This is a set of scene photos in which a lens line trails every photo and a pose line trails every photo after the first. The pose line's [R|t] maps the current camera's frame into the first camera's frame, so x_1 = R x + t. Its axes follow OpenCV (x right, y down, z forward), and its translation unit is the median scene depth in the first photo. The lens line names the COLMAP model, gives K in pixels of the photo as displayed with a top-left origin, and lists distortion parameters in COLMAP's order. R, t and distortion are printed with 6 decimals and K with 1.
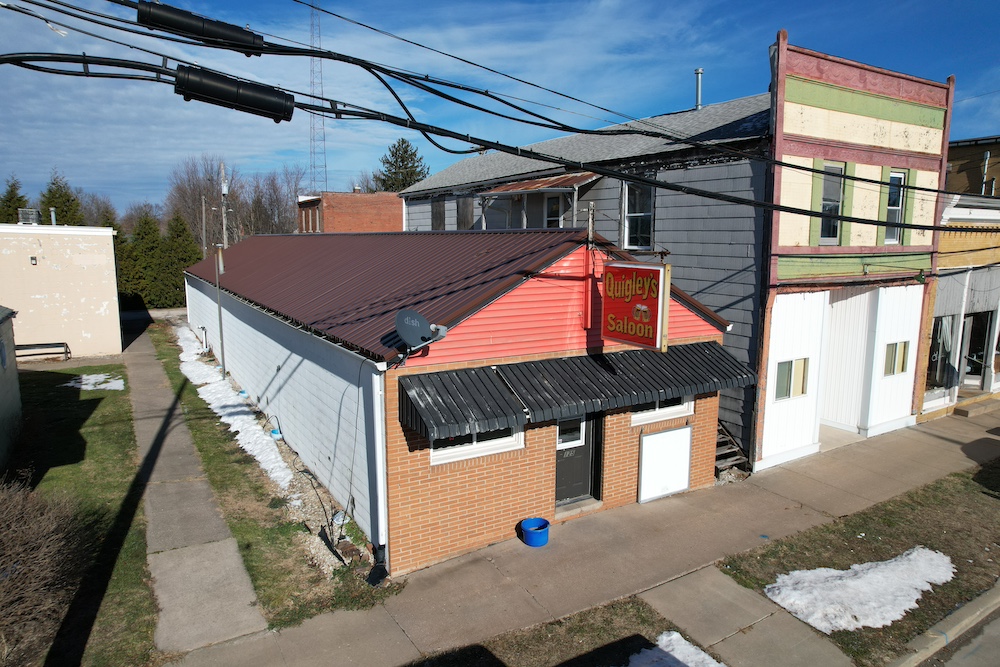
lens RADIAL K [[640.8, 0, 502.5], [0, 640.8, 335.0], [0, 0, 1]] dist [-0.077963, 0.070827]
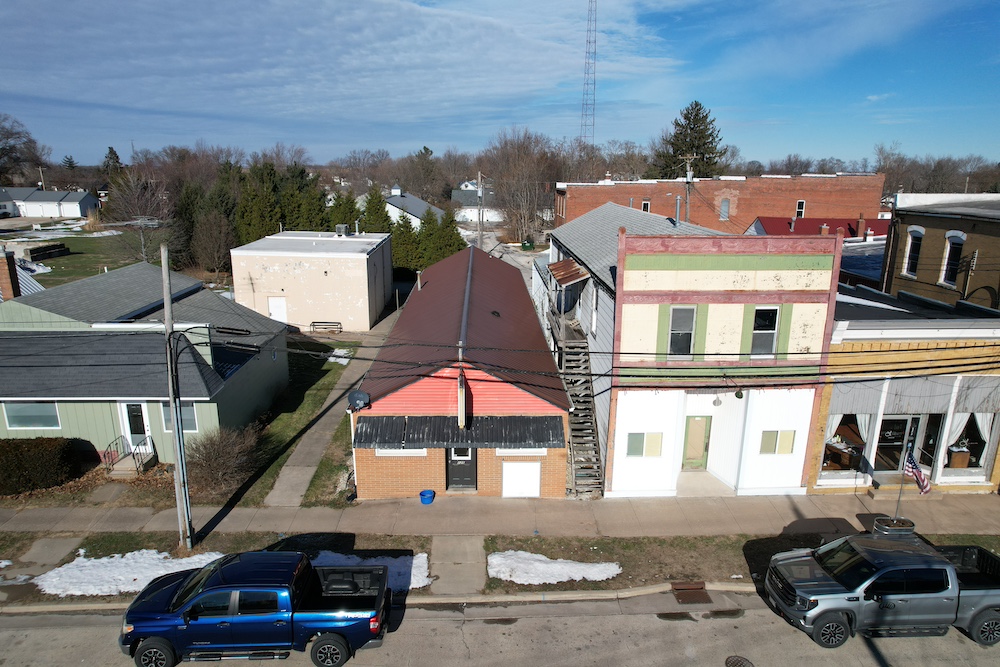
lens RADIAL K [[640.8, 0, 502.5], [0, 640.8, 335.0], [0, 0, 1]] dist [-0.077963, 0.070827]
pose [[0.869469, 0.128841, -0.476890, 1.056564], [-0.077801, 0.989055, 0.125366, -0.433709], [0.487823, -0.071899, 0.869977, -0.563236]]
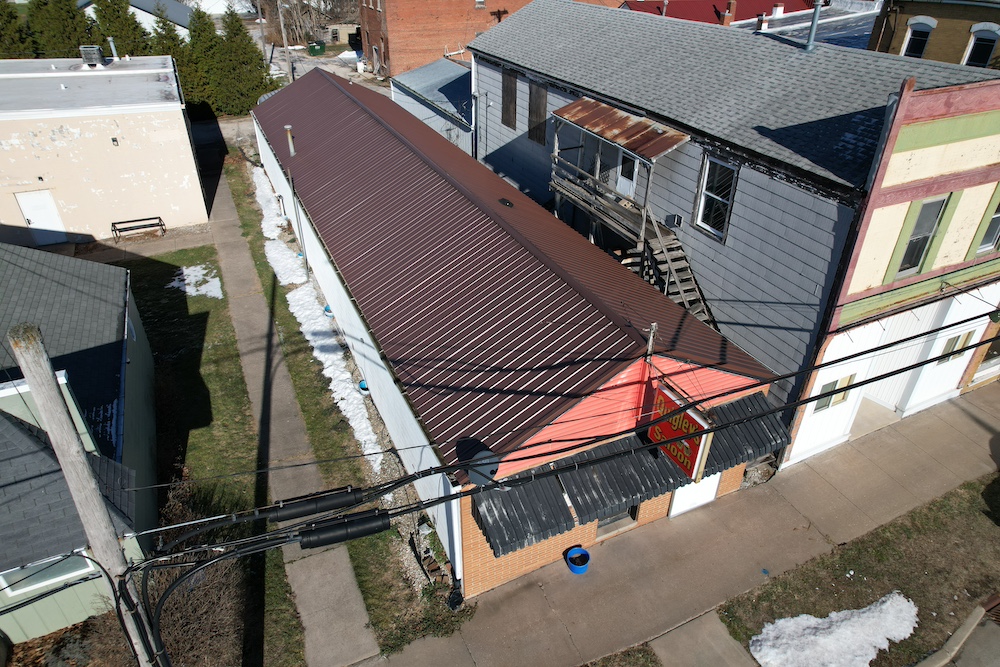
lens RADIAL K [[640.8, 0, 502.5], [0, 640.8, 335.0], [0, 0, 1]] dist [-0.077963, 0.070827]
pose [[0.993927, 0.061752, -0.091080, -0.009177], [-0.019304, 0.912709, 0.408154, -0.549839], [0.108334, -0.403917, 0.908358, 0.018778]]
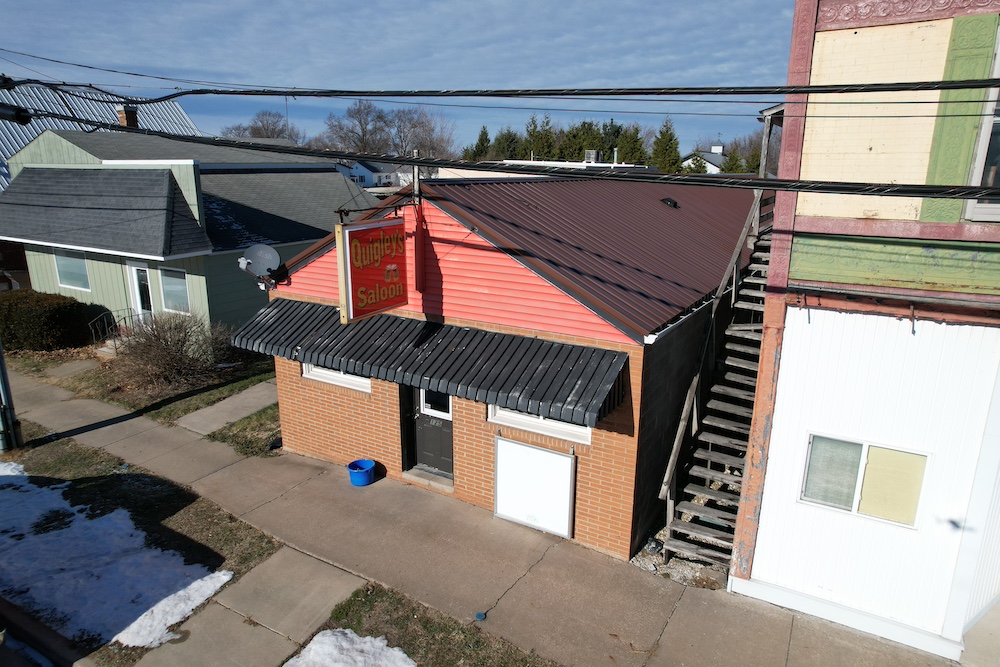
lens RADIAL K [[640.8, 0, 502.5], [0, 640.8, 335.0], [0, 0, 1]] dist [-0.077963, 0.070827]
pose [[0.472070, 0.224490, -0.852499, 0.907825], [-0.137574, 0.973945, 0.180290, -0.120859], [0.870760, 0.032173, 0.490654, 0.609894]]
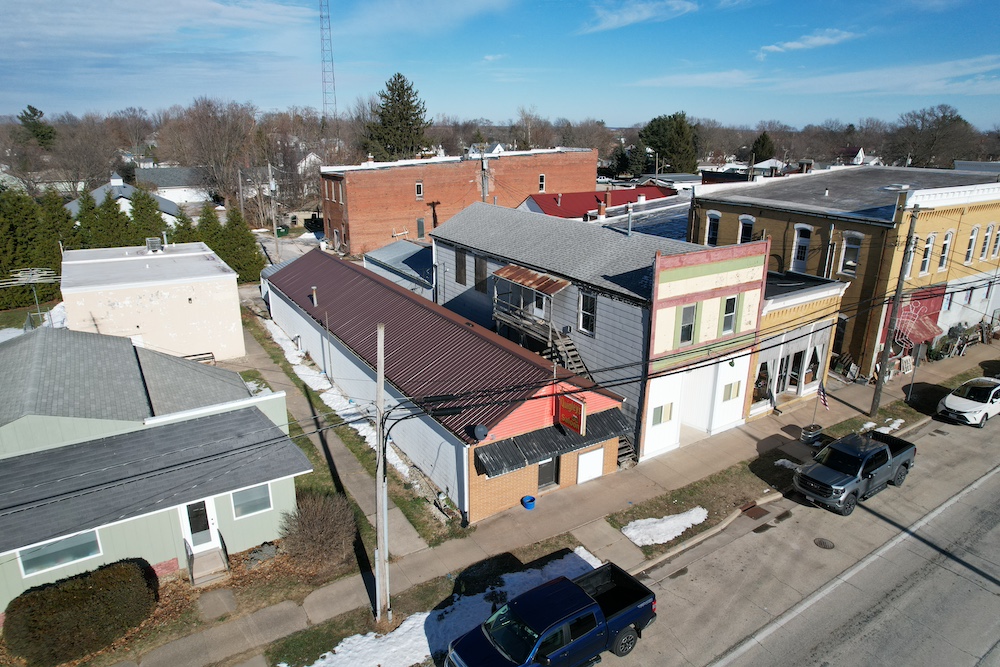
lens RADIAL K [[640.8, 0, 502.5], [0, 640.8, 335.0], [0, 0, 1]] dist [-0.077963, 0.070827]
pose [[0.999801, -0.003057, 0.019728, -0.079946], [-0.000312, 0.985692, 0.168558, -0.612274], [-0.019961, -0.168531, 0.985494, -1.058139]]
